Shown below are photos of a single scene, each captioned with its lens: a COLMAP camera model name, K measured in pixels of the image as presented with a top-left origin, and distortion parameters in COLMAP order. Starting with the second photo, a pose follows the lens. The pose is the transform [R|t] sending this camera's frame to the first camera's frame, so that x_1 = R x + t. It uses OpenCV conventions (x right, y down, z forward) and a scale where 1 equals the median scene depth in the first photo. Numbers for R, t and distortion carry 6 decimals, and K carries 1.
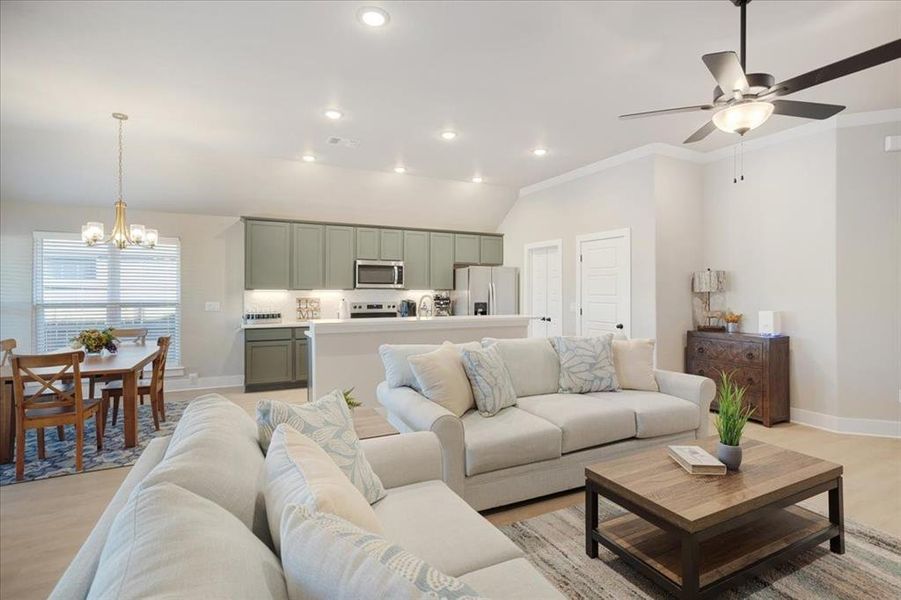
lens RADIAL K [[431.8, 0, 452.9], [0, 431.8, 292.8], [0, 0, 1]] dist [-0.017404, 0.000529]
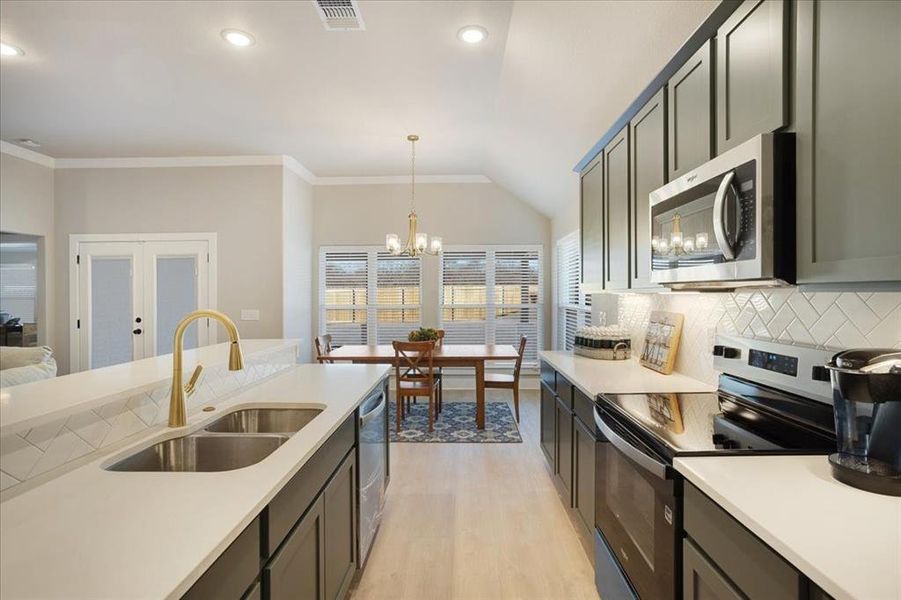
lens RADIAL K [[431.8, 0, 452.9], [0, 431.8, 292.8], [0, 0, 1]] dist [-0.017404, 0.000529]
pose [[-0.453396, -0.004883, -0.891296, 0.107015], [0.001545, 0.999979, -0.006265, -0.004273], [0.891308, -0.004218, -0.453379, 0.993331]]
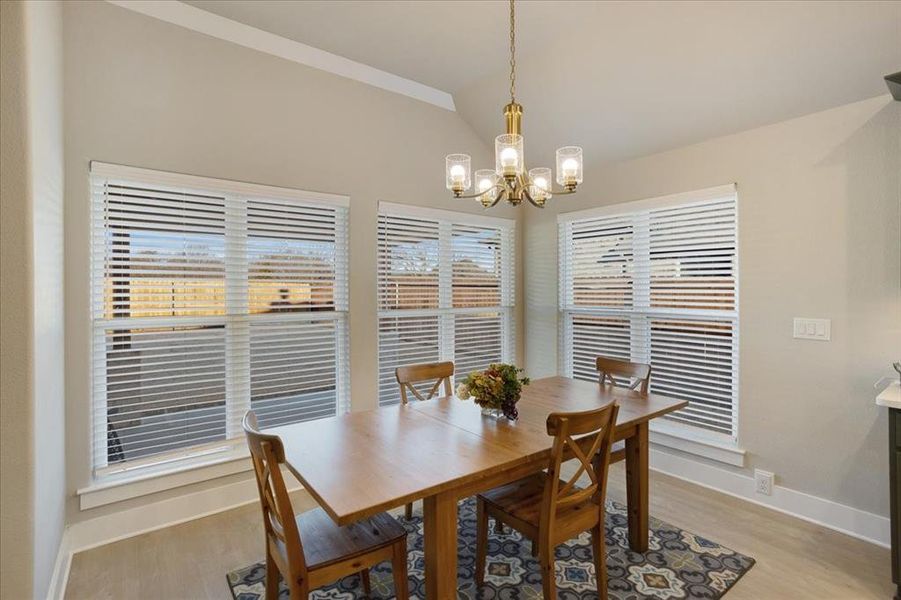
lens RADIAL K [[431.8, 0, 452.9], [0, 431.8, 292.8], [0, 0, 1]] dist [-0.017404, 0.000529]
pose [[0.199123, 0.004944, -0.979962, -0.199871], [0.000031, 0.999987, 0.005051, -0.005345], [0.979975, -0.001036, 0.199120, 0.519503]]
